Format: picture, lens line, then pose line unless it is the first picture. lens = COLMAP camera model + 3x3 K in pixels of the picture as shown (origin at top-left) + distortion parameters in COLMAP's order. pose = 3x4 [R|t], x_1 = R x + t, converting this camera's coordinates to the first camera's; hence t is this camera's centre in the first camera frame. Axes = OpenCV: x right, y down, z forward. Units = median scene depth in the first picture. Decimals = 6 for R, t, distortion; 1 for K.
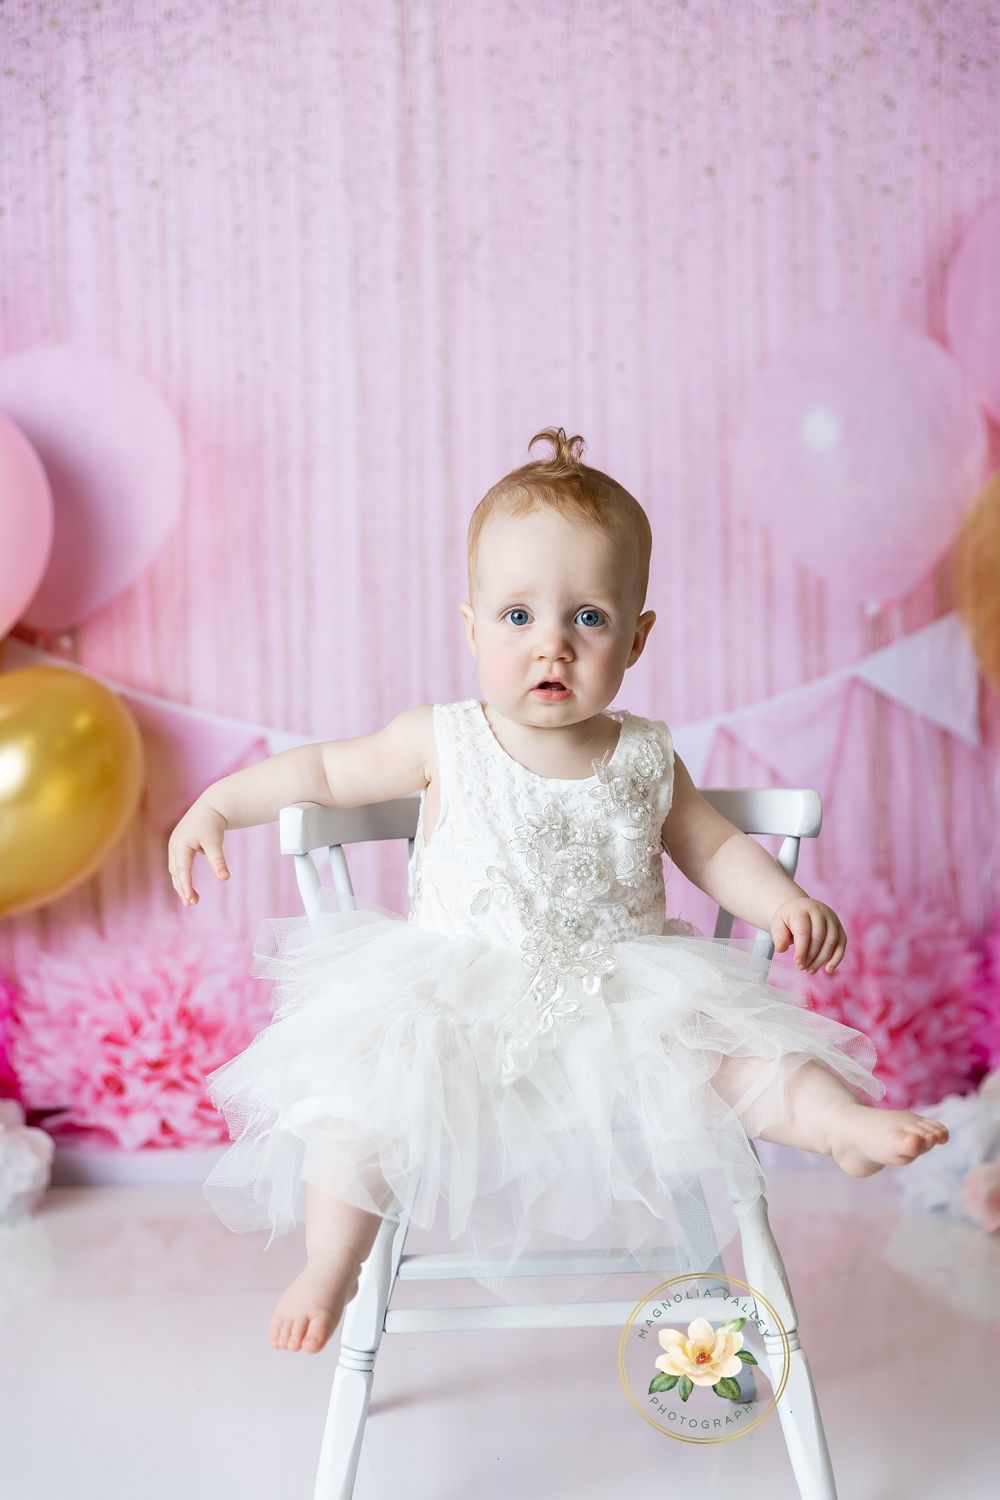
lens RADIAL K [[2392.5, 0, 495.8], [0, 2392.5, 743.5], [0, 0, 1]] dist [-0.006746, 0.000000]
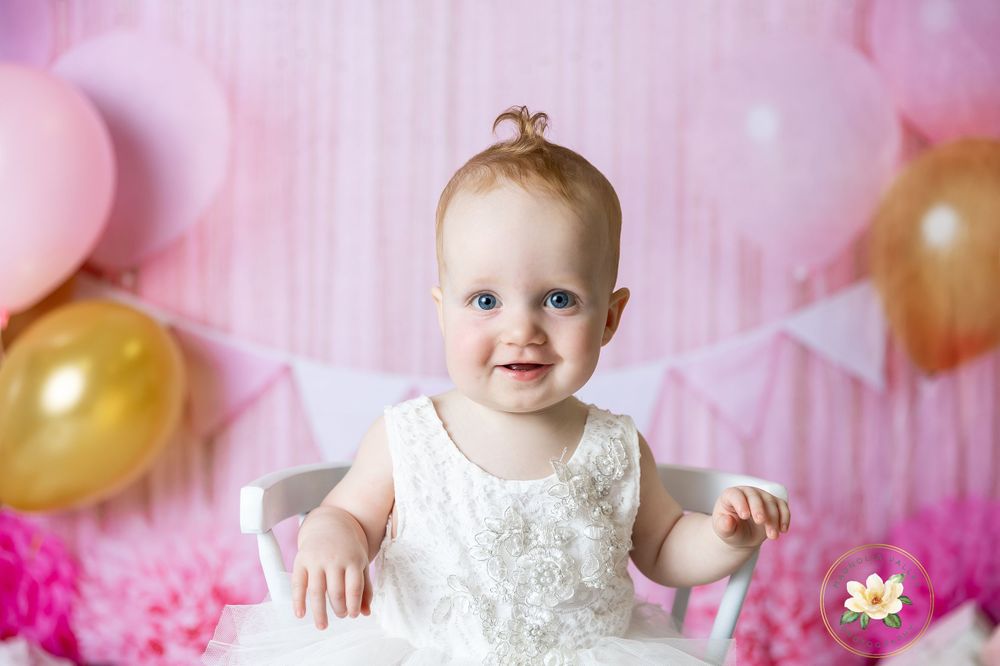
lens RADIAL K [[1595.0, 0, 492.7], [0, 1595.0, 340.0], [0, 0, 1]] dist [-0.006746, 0.000000]
pose [[0.999382, 0.034756, -0.005337, 0.008621], [-0.034716, 0.999370, 0.007438, -0.023861], [0.005592, -0.007248, 0.999958, 0.199047]]
